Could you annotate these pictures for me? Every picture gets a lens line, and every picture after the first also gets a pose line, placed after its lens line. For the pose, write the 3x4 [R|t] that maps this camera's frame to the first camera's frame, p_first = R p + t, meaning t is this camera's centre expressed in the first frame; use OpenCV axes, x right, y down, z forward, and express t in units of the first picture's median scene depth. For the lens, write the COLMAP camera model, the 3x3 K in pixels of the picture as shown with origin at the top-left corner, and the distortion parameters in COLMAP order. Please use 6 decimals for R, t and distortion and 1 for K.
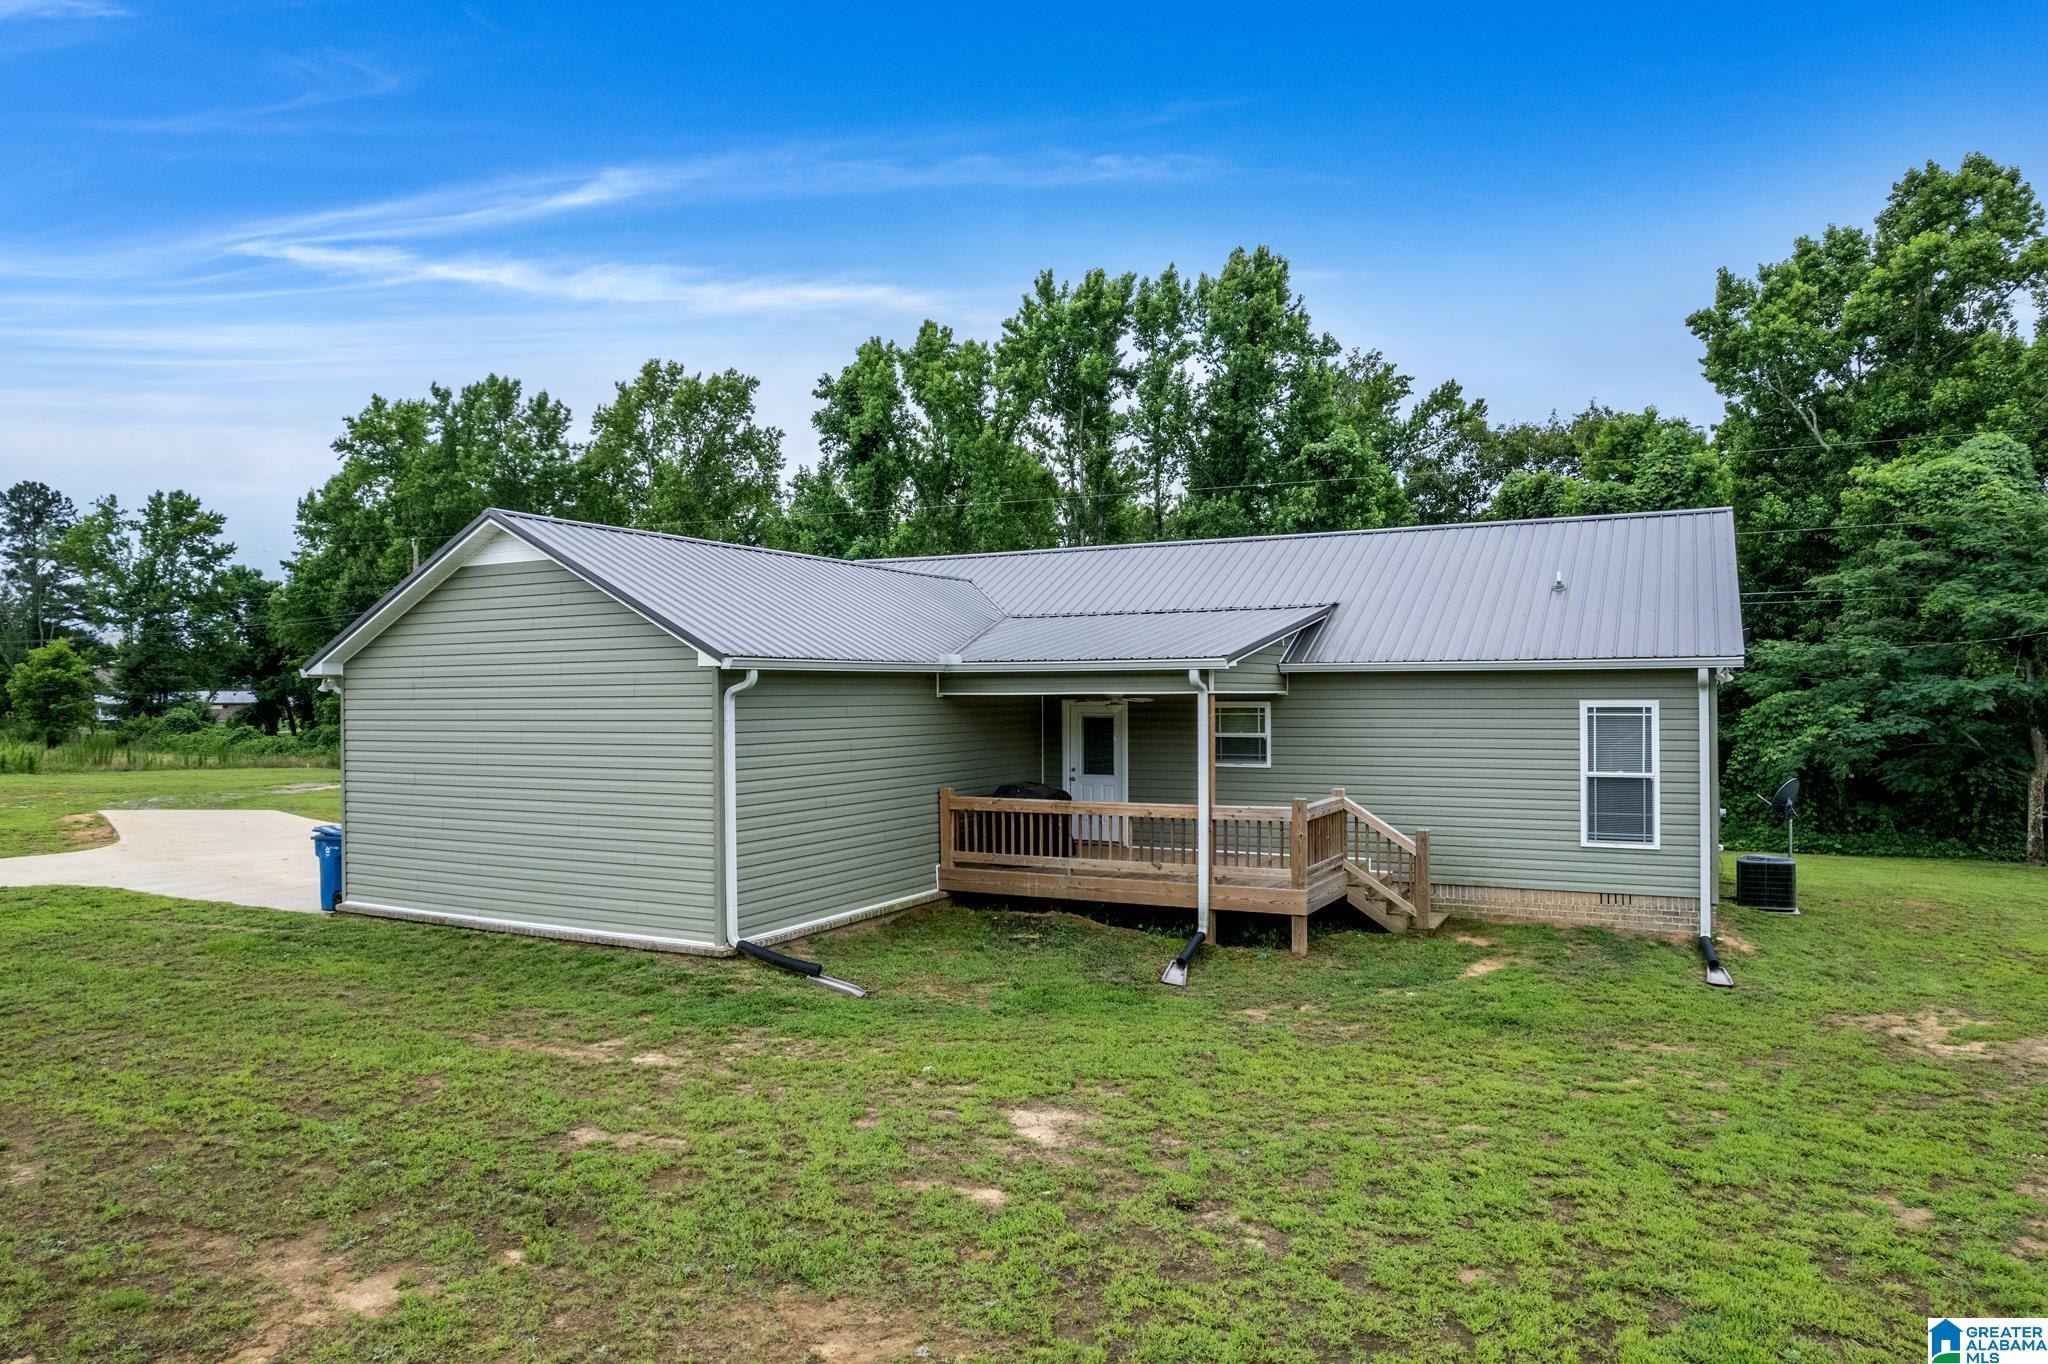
lens RADIAL K [[1311.9, 0, 1024.0], [0, 1311.9, 682.0], [0, 0, 1]] dist [-0.074712, 0.069908]
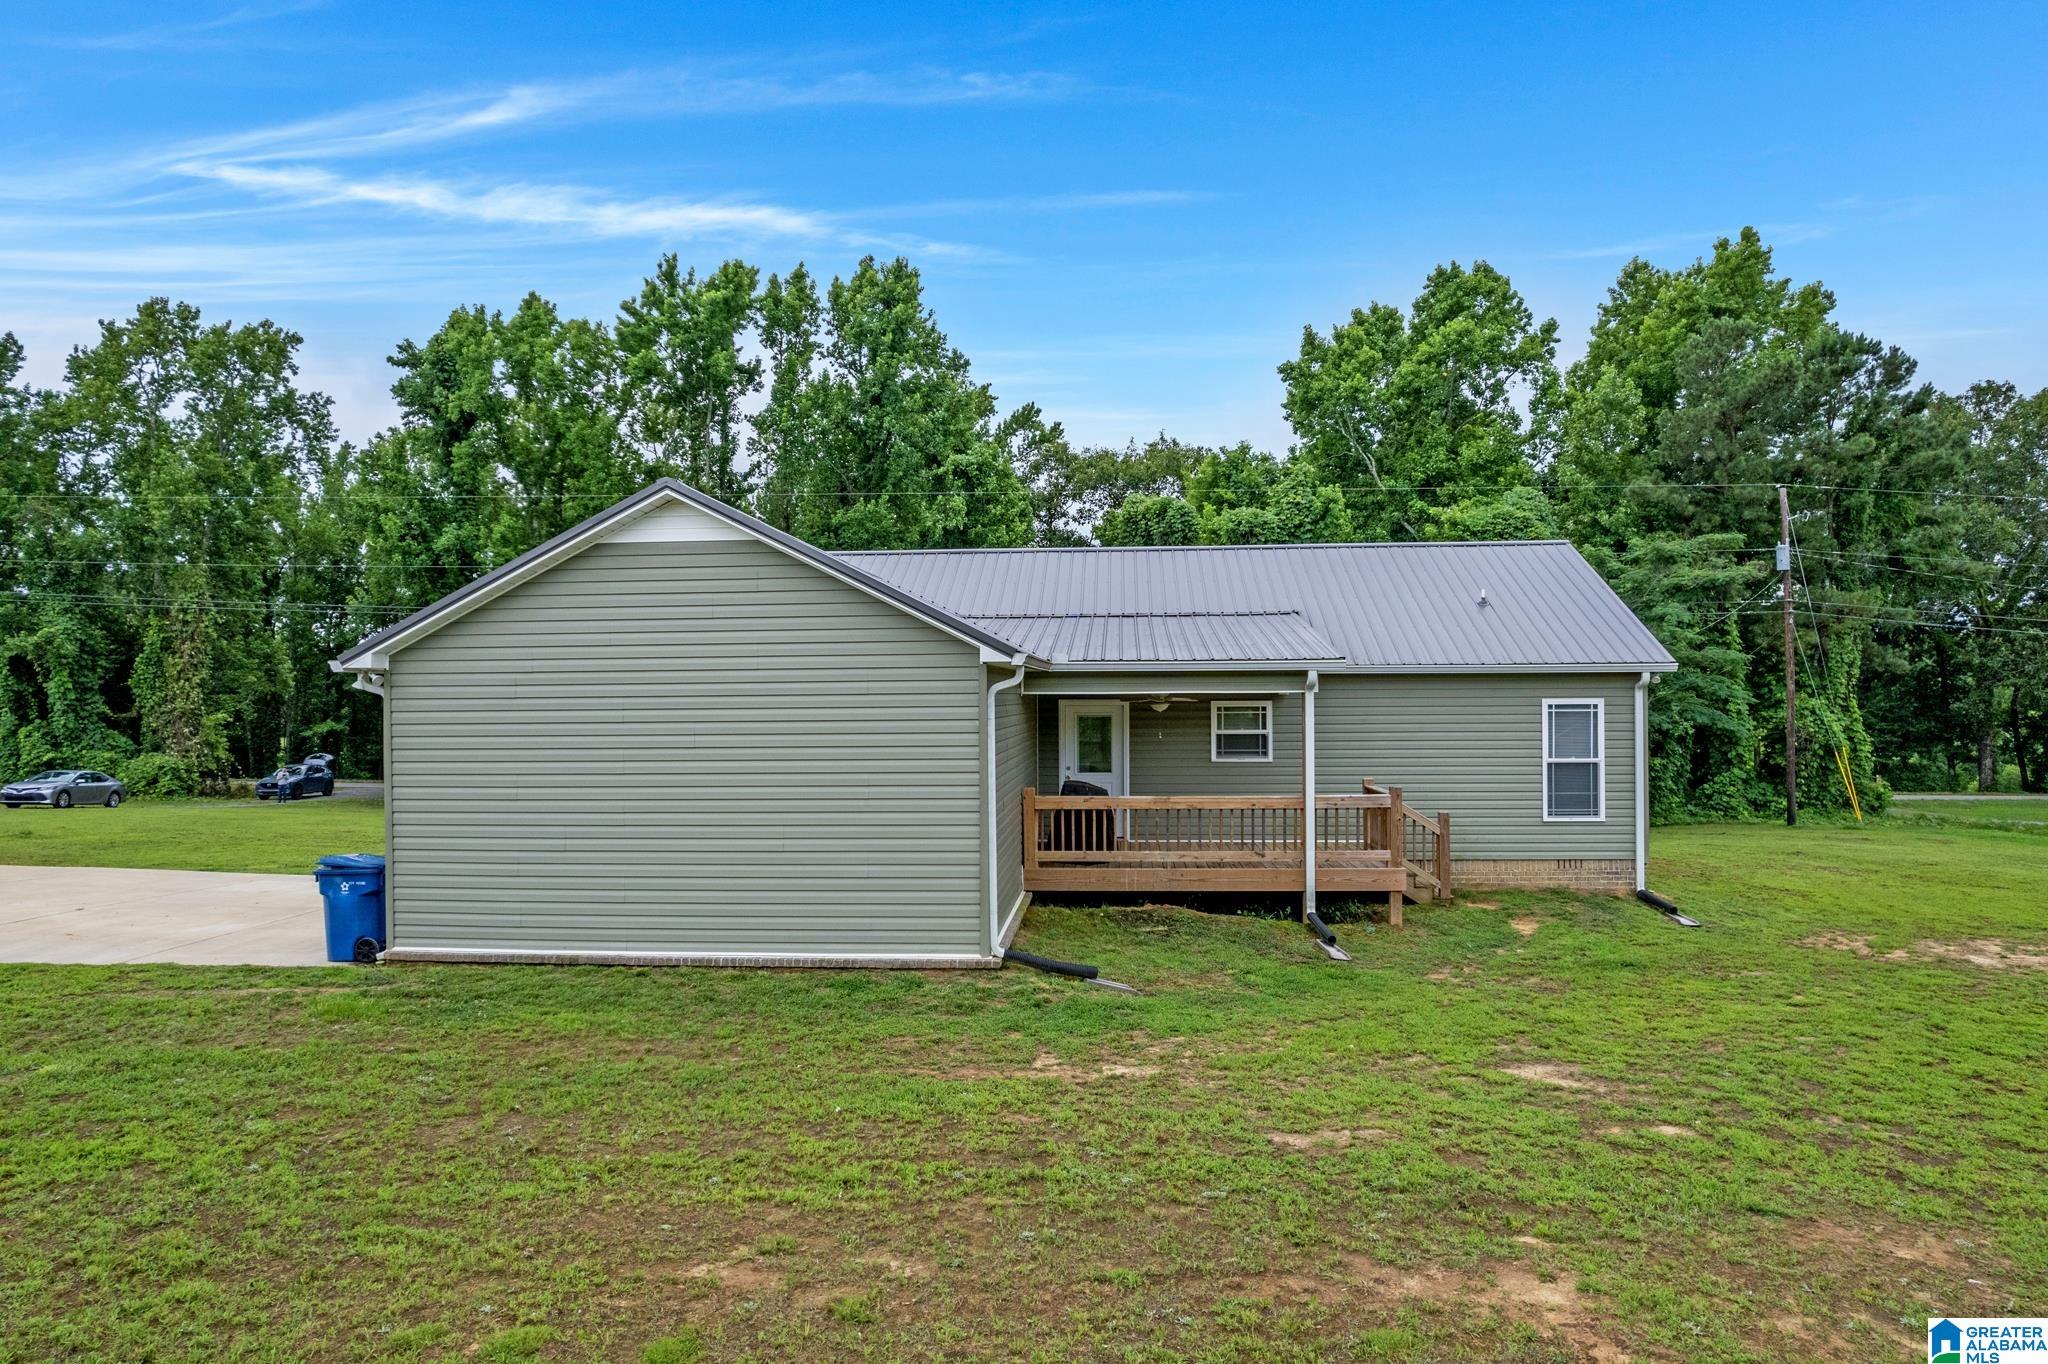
lens RADIAL K [[1311.9, 0, 1024.0], [0, 1311.9, 682.0], [0, 0, 1]] dist [-0.074712, 0.069908]
pose [[0.918344, 0.003956, 0.395764, -0.159405], [-0.002486, 0.999988, -0.004227, 0.001679], [-0.395776, 0.002898, 0.918343, 0.031170]]
